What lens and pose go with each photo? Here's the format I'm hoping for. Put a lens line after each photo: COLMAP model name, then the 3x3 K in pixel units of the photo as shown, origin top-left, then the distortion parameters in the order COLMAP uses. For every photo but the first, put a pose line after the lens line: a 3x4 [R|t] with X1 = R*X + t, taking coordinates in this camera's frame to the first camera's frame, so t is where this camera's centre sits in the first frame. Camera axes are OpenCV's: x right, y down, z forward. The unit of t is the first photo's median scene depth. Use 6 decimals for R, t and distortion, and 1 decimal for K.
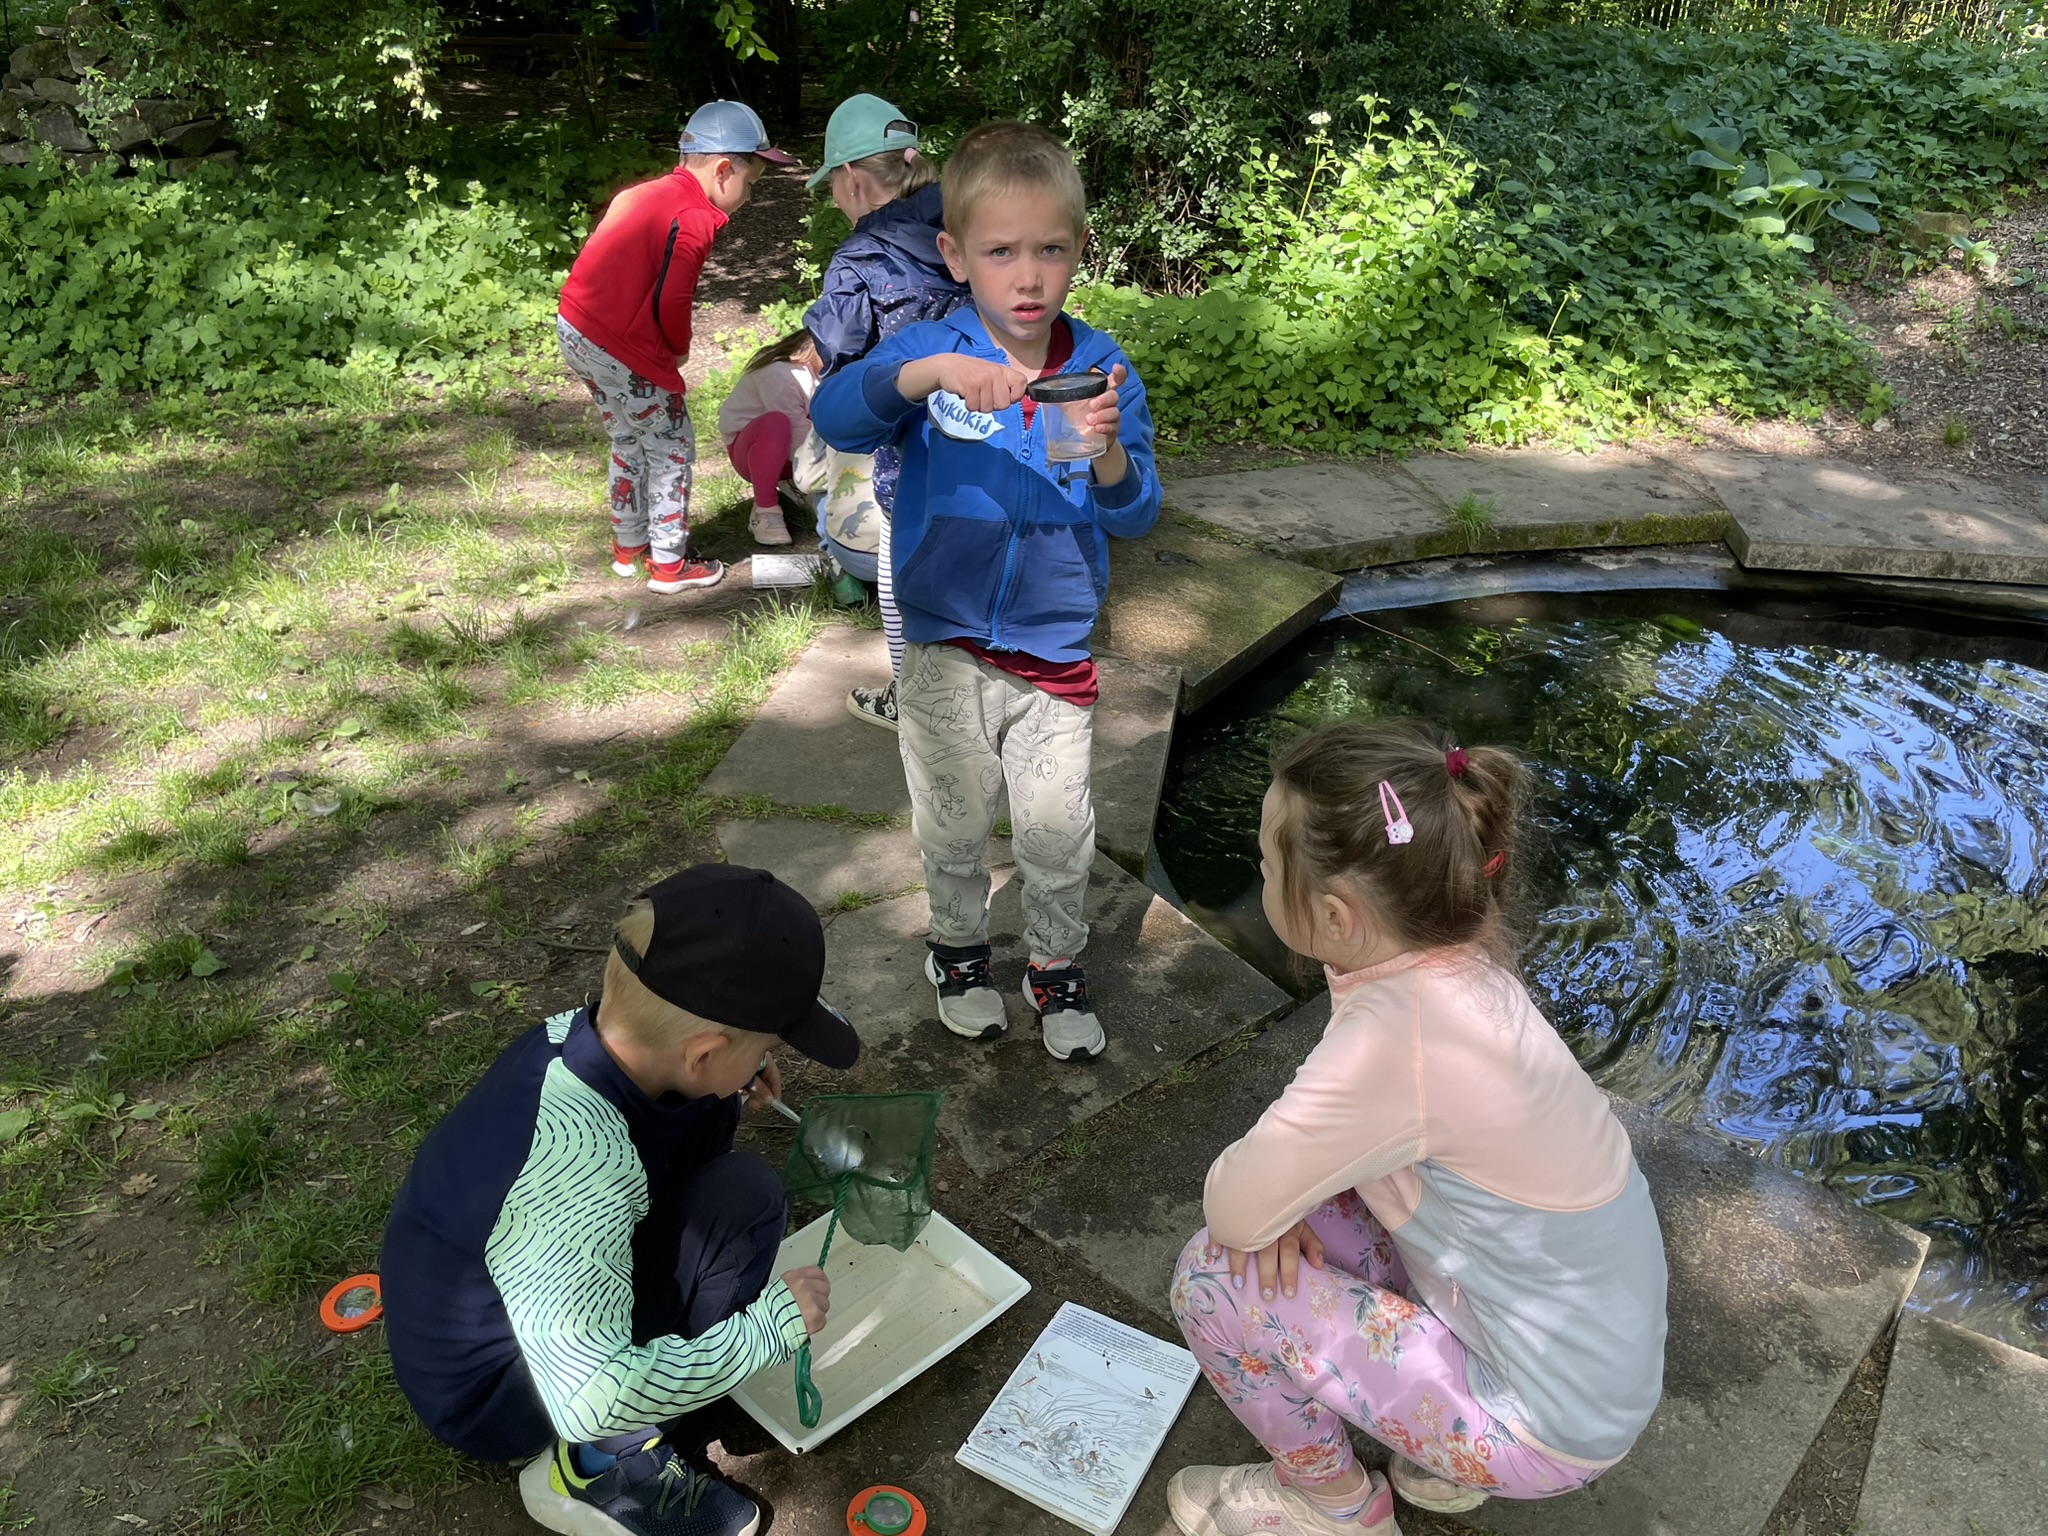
lens RADIAL K [[1575.6, 0, 1028.8], [0, 1575.6, 762.9], [0, 0, 1]] dist [0.032642, -0.072341]
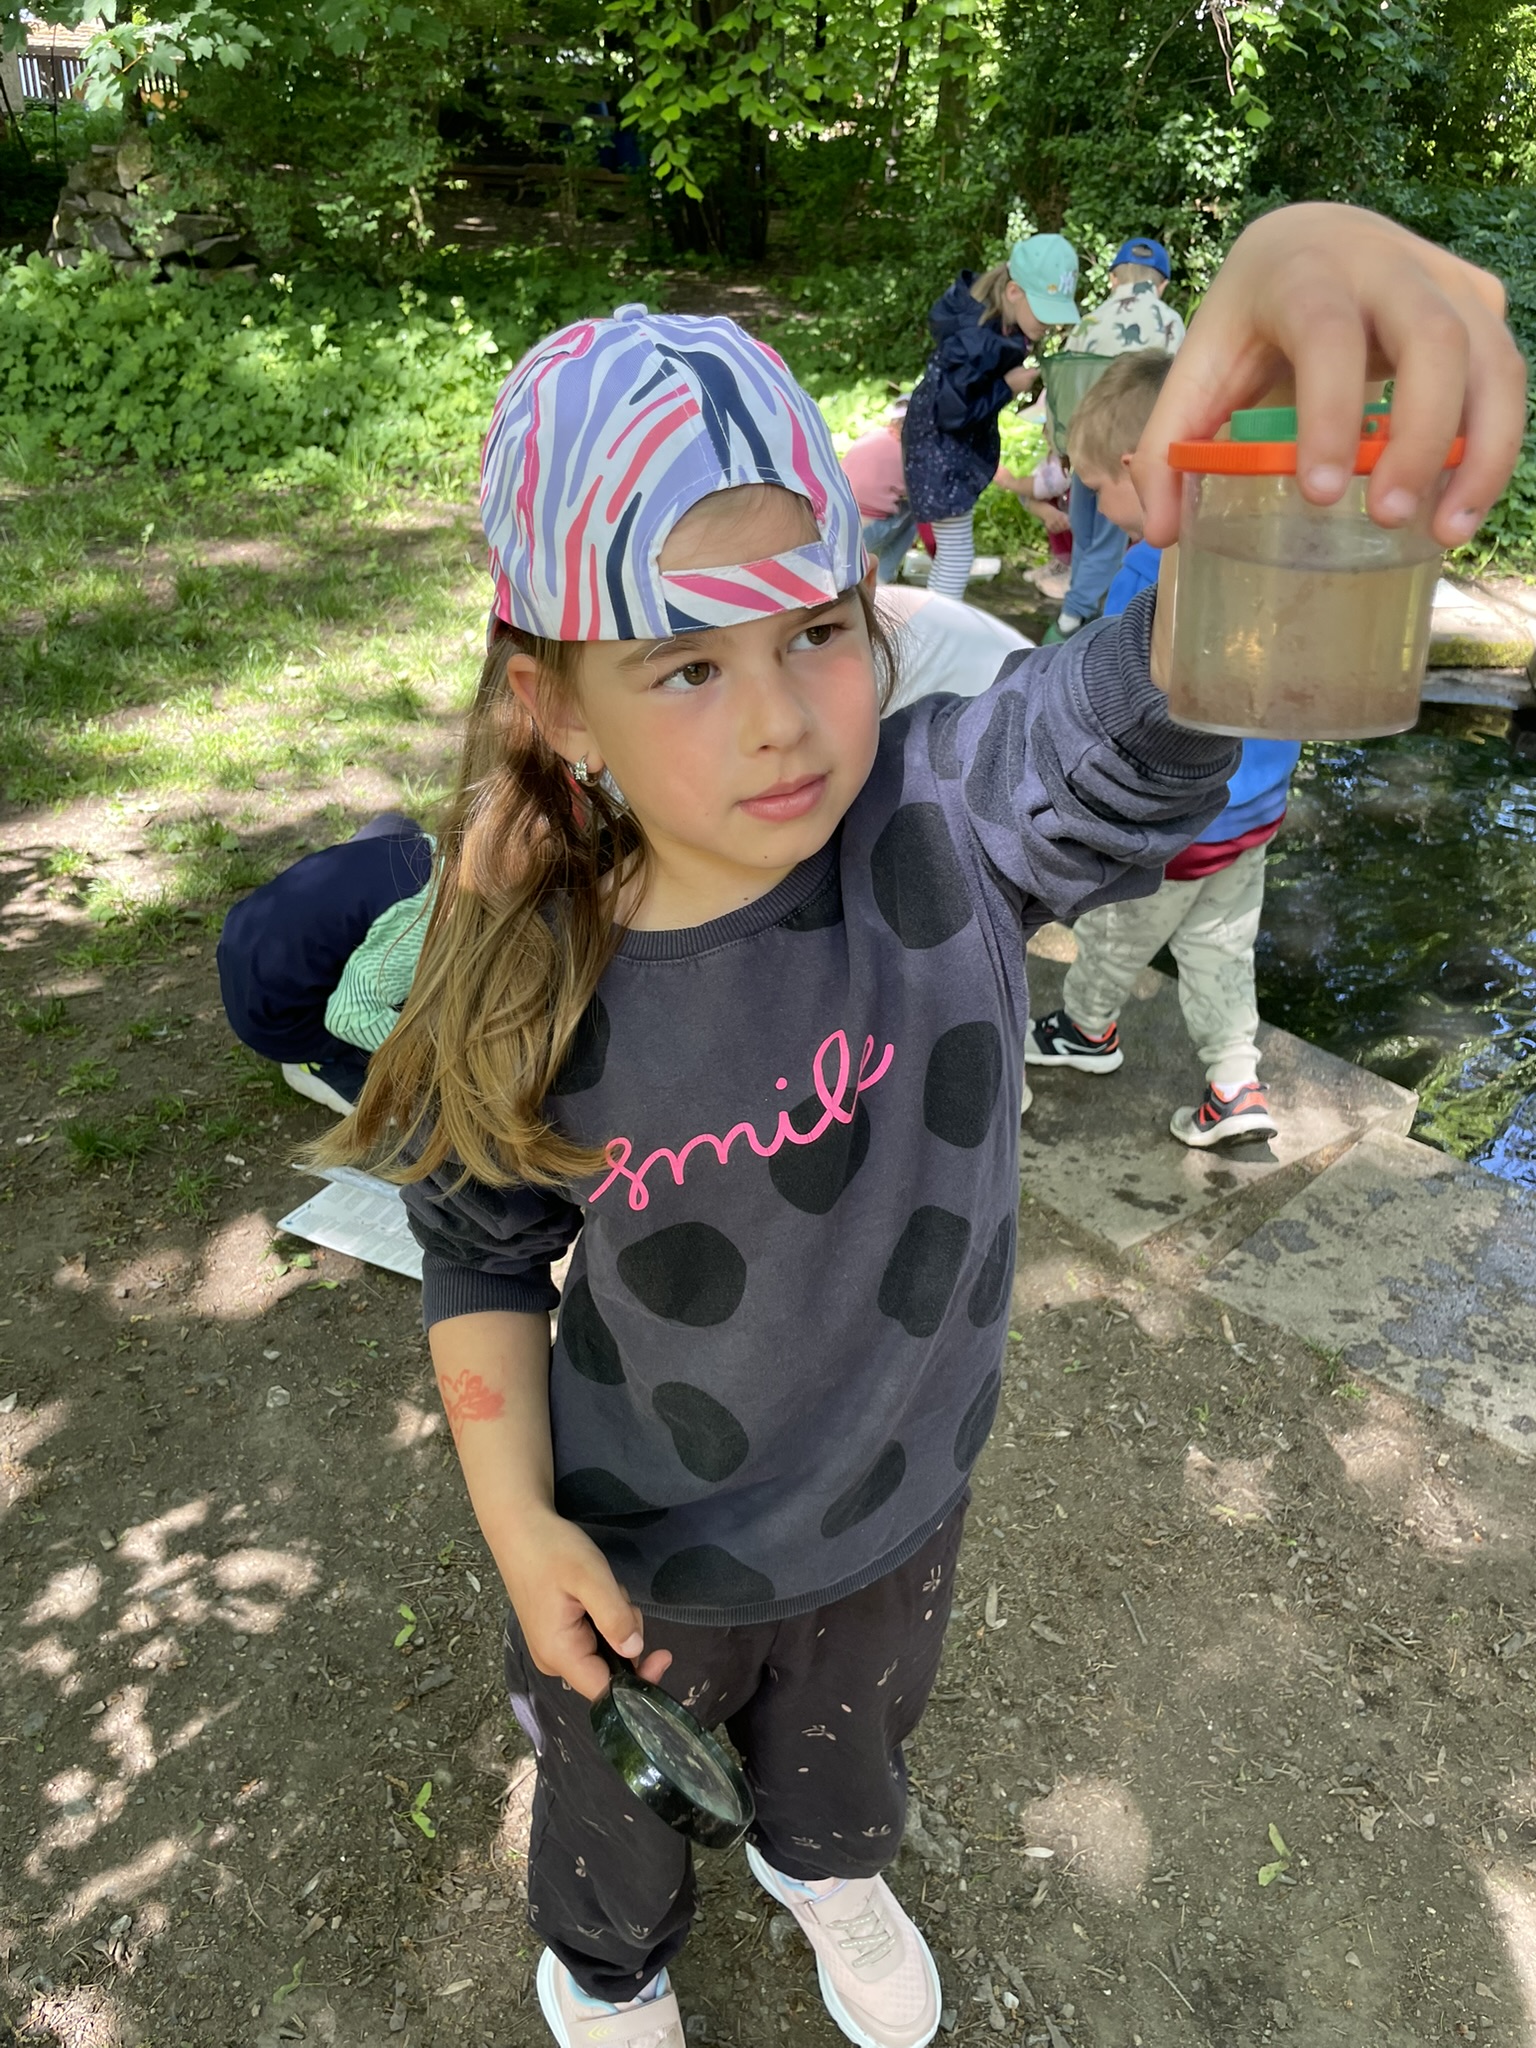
lens RADIAL K [[1575.6, 0, 777.2], [0, 1575.6, 1027.8], [0, 0, 1]] dist [0.032642, -0.072341]
pose [[0.989577, 0.088041, -0.113956, 0.053013], [-0.080492, 0.994348, 0.069237, 0.058200], [0.119408, -0.059343, 0.991070, -0.132340]]
